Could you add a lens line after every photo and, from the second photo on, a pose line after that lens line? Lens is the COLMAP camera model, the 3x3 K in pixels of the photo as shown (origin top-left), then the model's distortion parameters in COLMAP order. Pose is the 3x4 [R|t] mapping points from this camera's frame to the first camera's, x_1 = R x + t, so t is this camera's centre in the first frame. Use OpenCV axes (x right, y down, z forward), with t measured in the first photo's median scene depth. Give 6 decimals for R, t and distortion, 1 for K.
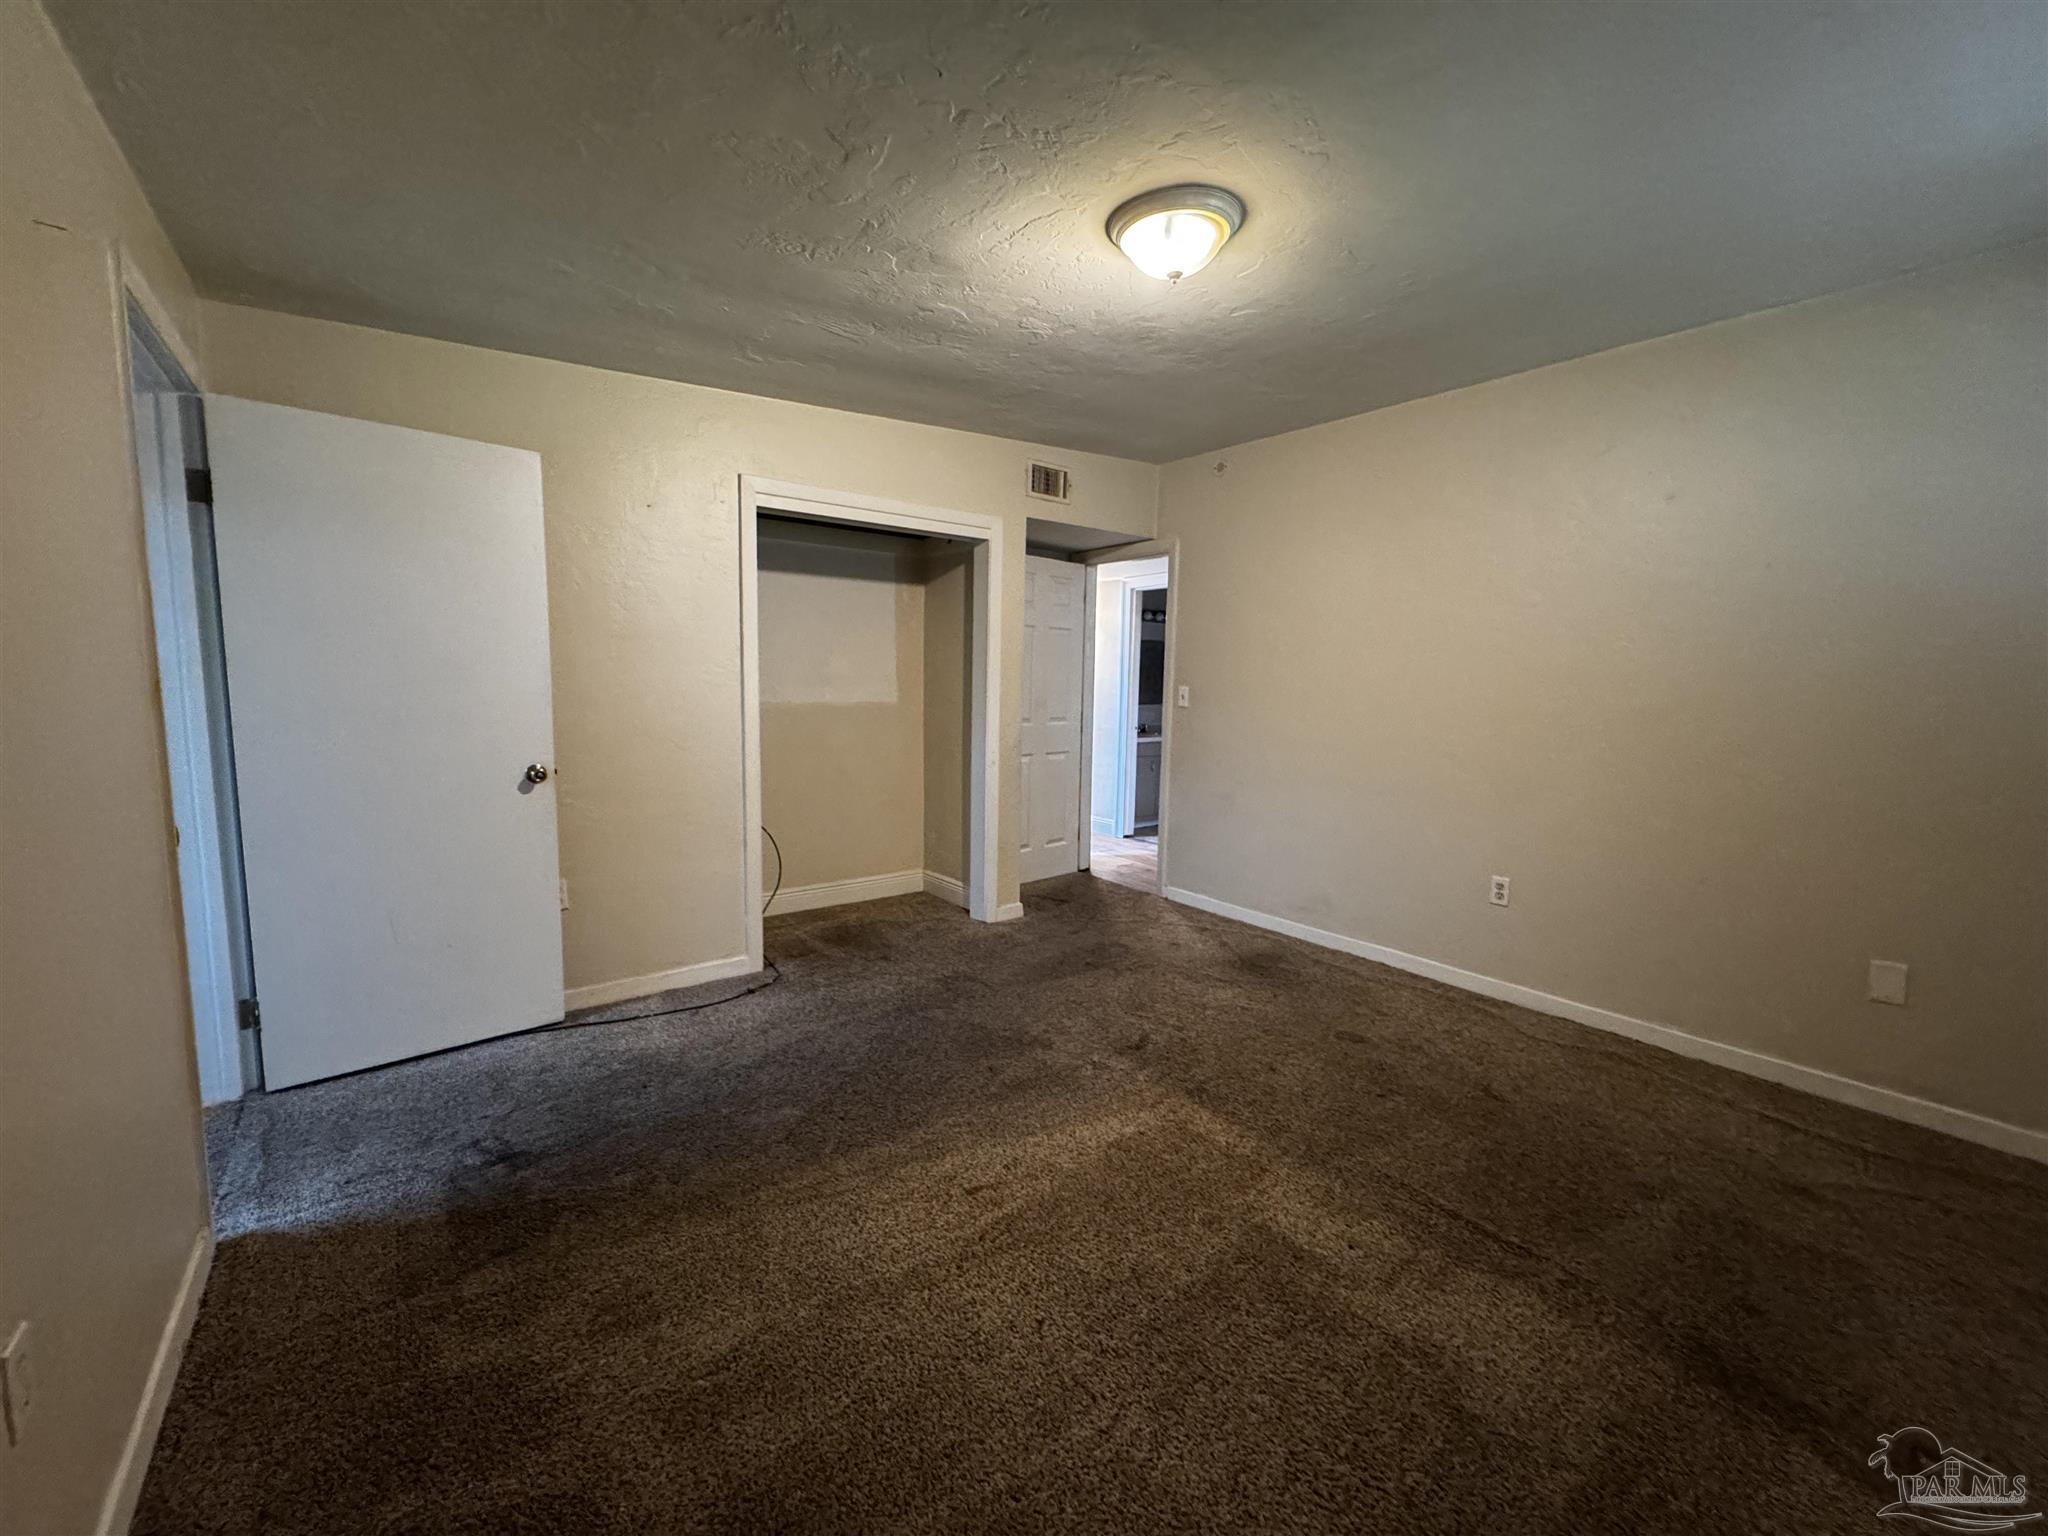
lens RADIAL K [[814.7, 0, 1028.8], [0, 814.7, 769.7], [0, 0, 1]] dist [-0.002742, 0.001010]
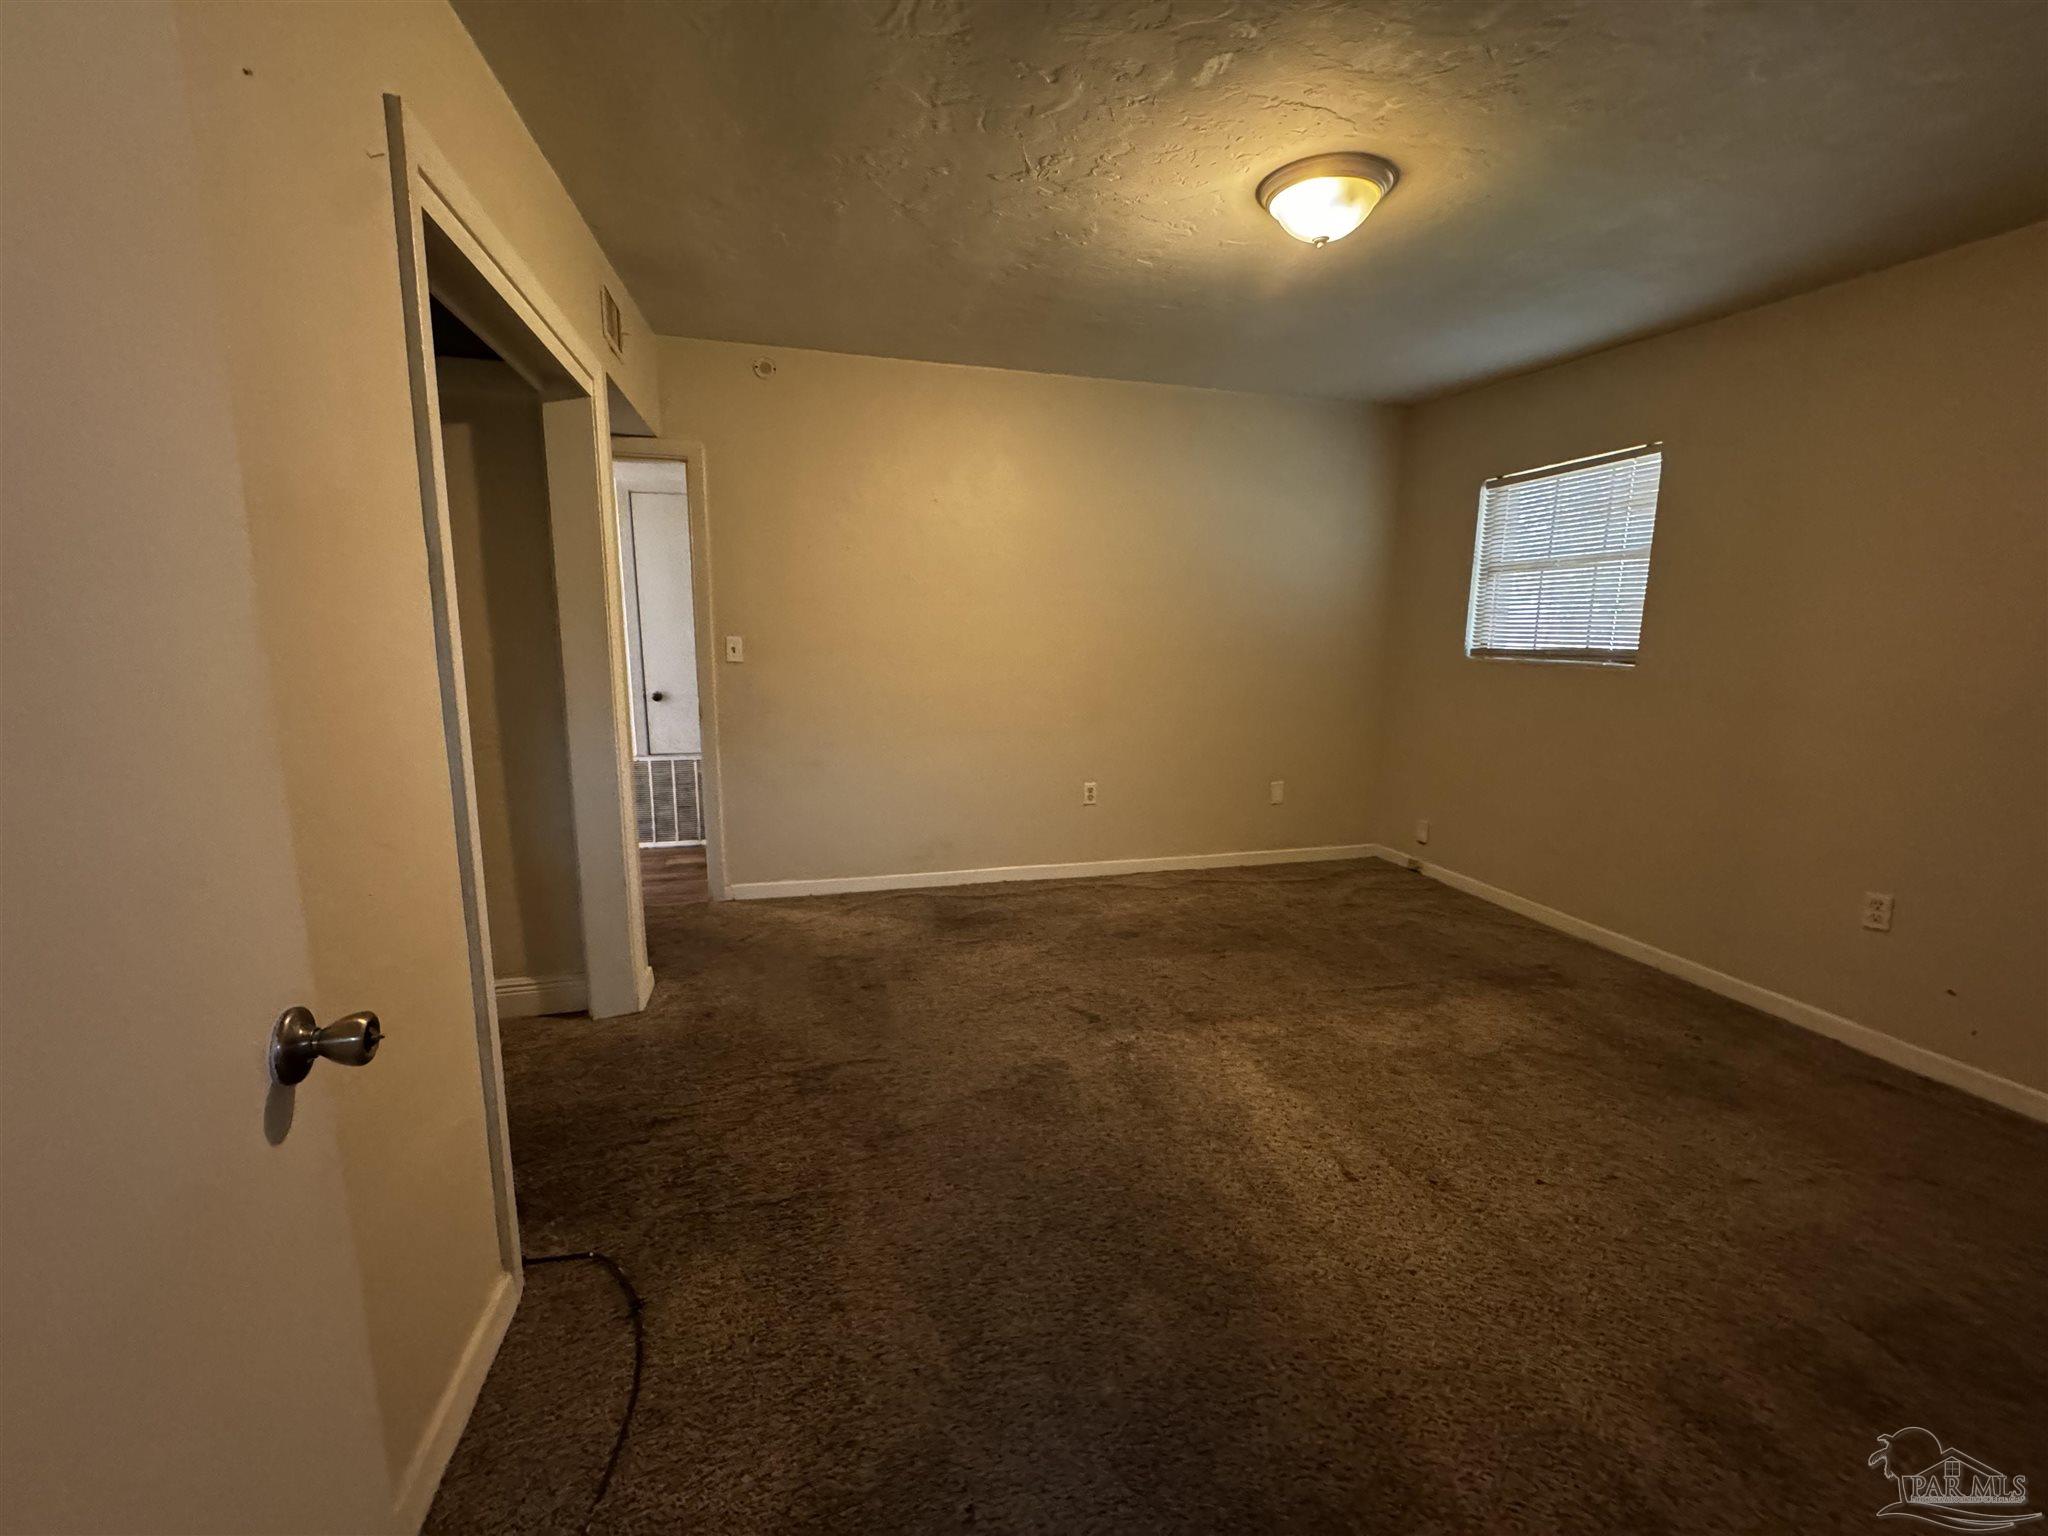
lens RADIAL K [[814.7, 0, 1022.8], [0, 814.7, 768.7], [0, 0, 1]] dist [-0.002742, 0.001010]
pose [[0.397390, -0.168611, 0.902026, -0.592389], [0.100111, 0.985073, 0.140031, -0.077061], [-0.912173, 0.034655, 0.408338, 0.554518]]
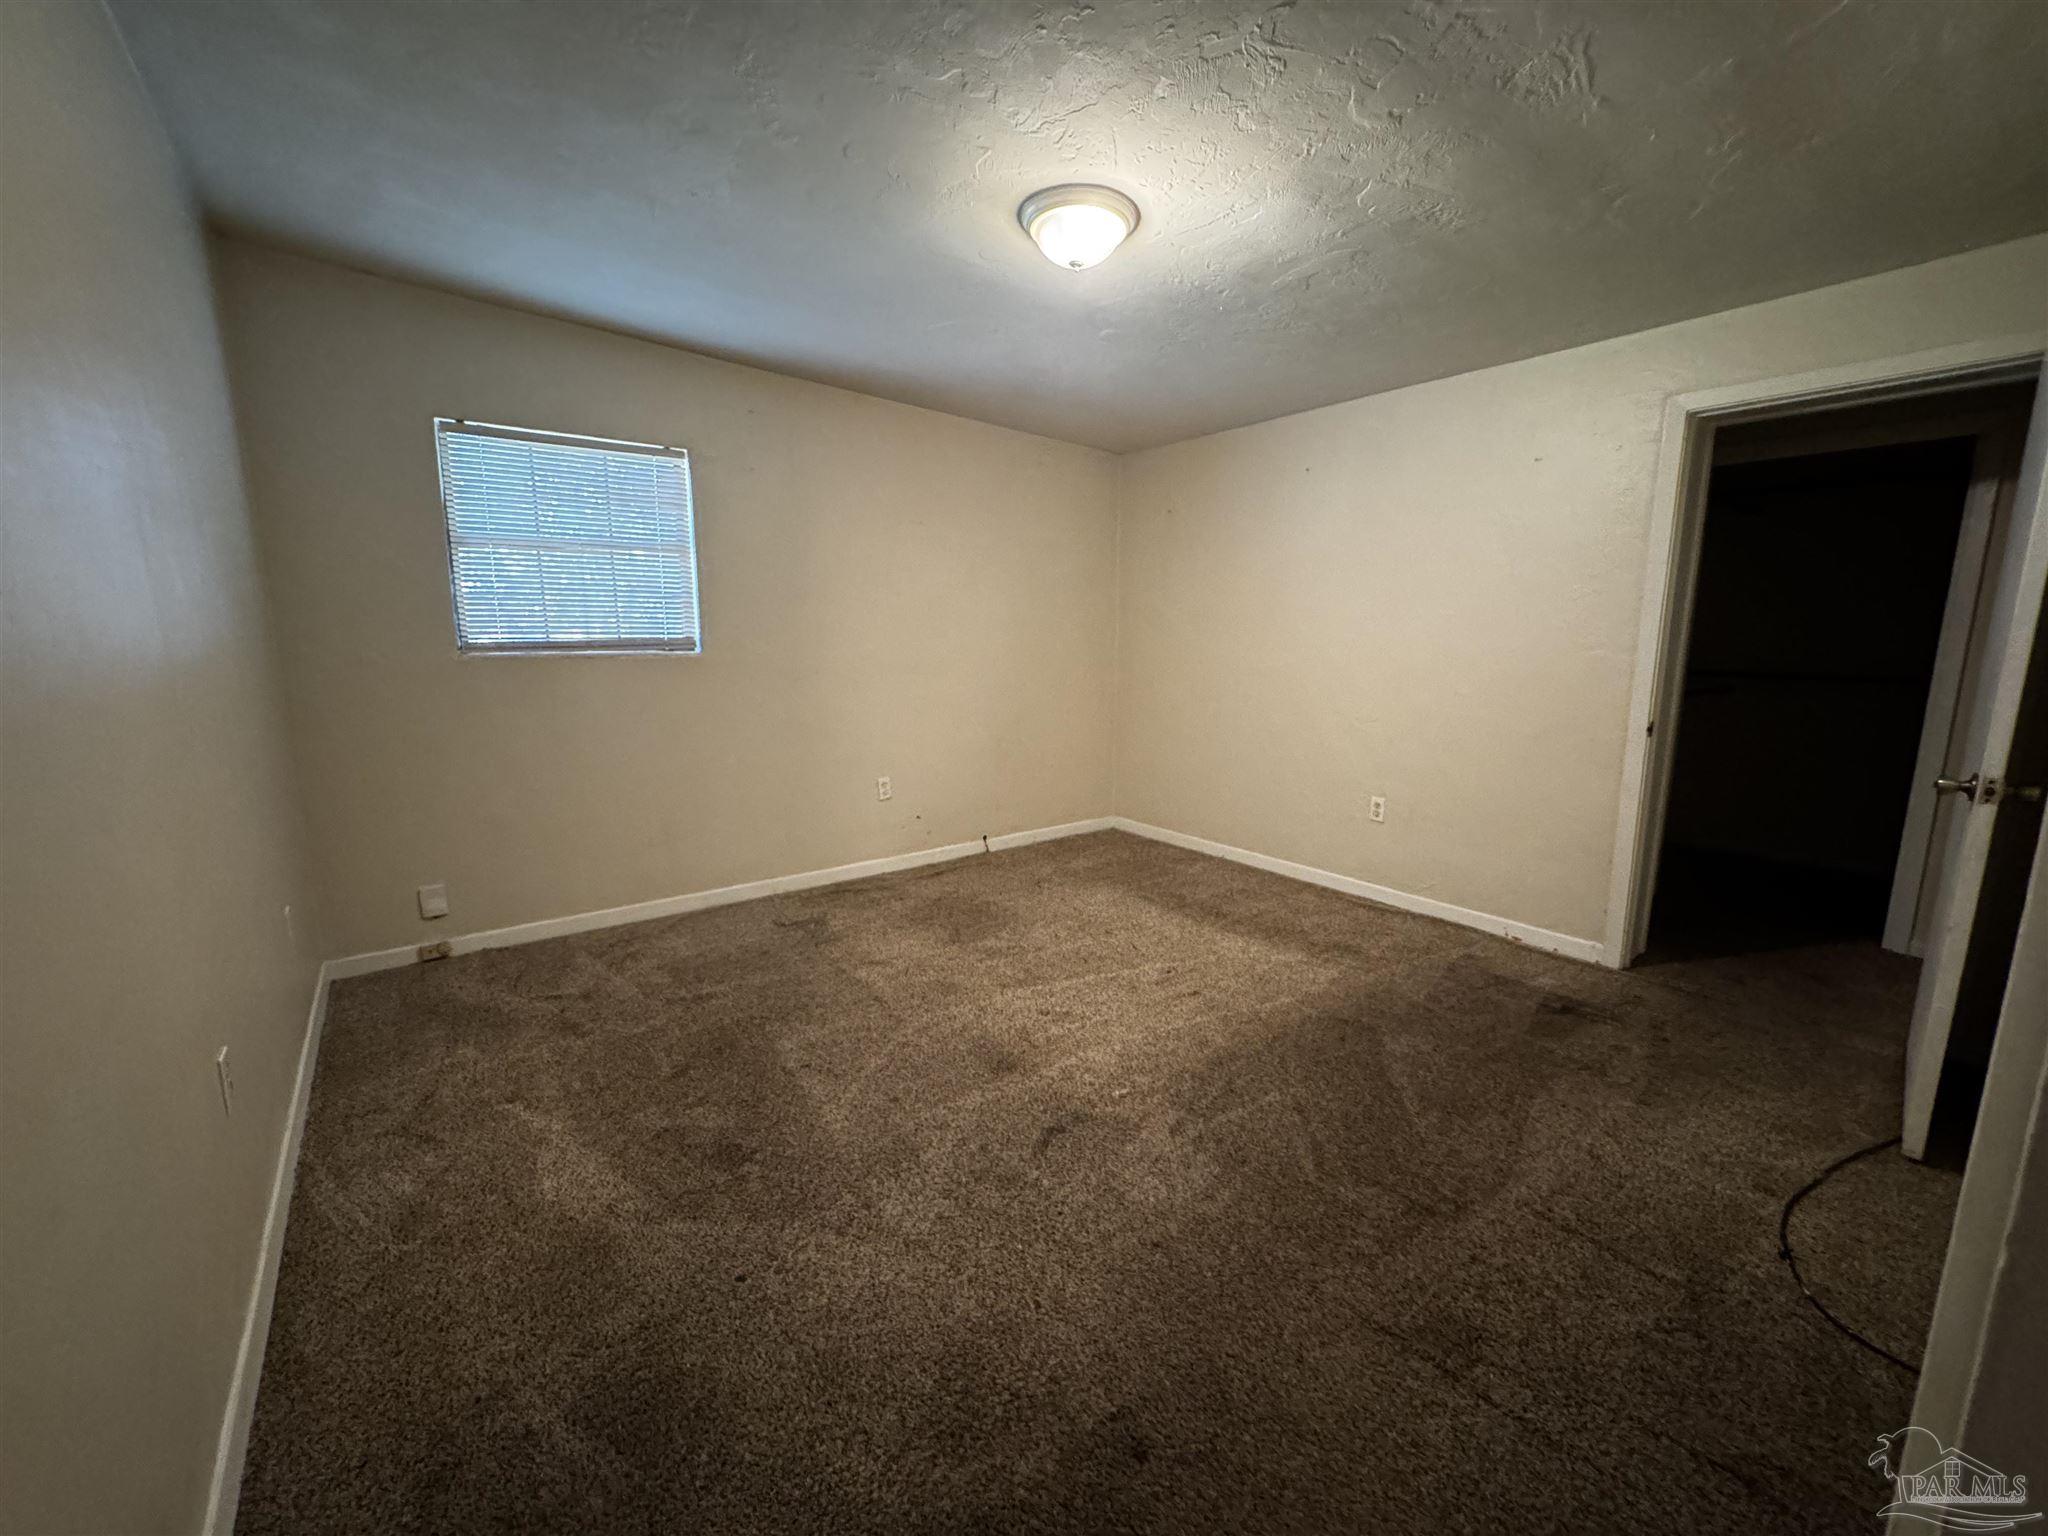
lens RADIAL K [[814.7, 0, 1029.2], [0, 814.7, 770.3], [0, 0, 1]] dist [-0.002742, 0.001010]
pose [[-0.999597, -0.023427, 0.016002, 0.118885], [-0.017970, 0.959287, 0.281862, -0.148297], [-0.021954, 0.281461, -0.959321, 1.326840]]
